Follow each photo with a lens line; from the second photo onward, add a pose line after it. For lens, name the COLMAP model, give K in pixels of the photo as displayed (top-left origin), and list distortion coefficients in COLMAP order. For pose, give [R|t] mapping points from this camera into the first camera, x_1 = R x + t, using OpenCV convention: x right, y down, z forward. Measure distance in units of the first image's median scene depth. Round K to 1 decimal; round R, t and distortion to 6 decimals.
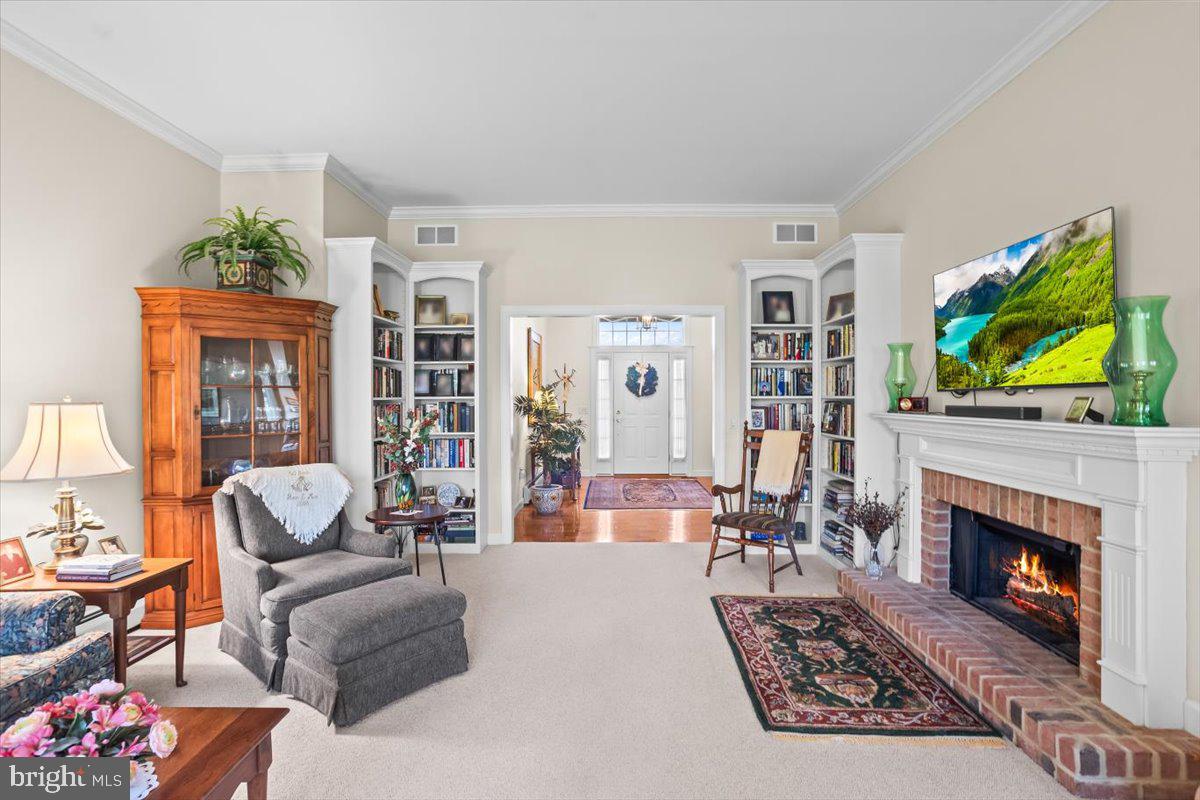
lens RADIAL K [[582.4, 0, 599.4], [0, 582.4, 381.0], [0, 0, 1]] dist [-0.000619, 0.001184]
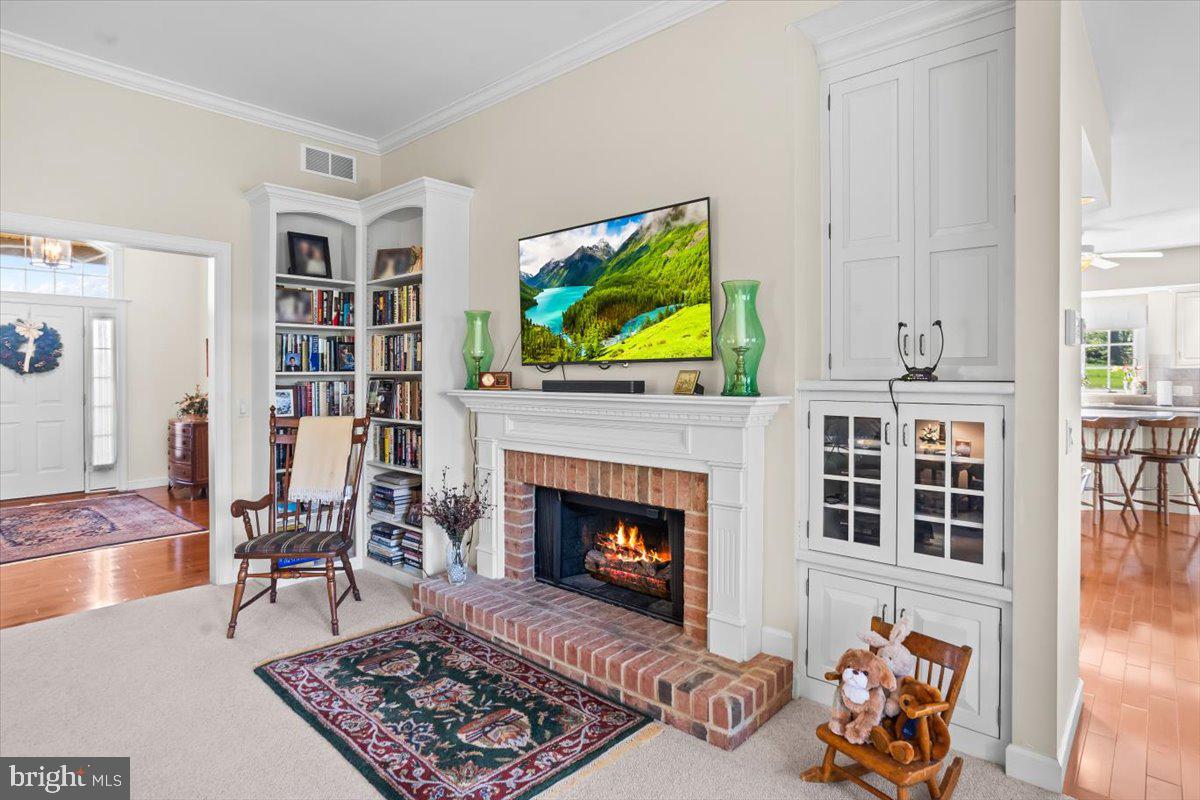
lens RADIAL K [[642.5, 0, 599.1], [0, 642.5, 363.8], [0, 0, 1]] dist [-0.037937, 0.001954]
pose [[0.652342, 0.012243, 0.757826, -0.130662], [-0.018882, 0.999822, 0.000102, 0.014398], [-0.757689, -0.014376, 0.652457, 0.289979]]
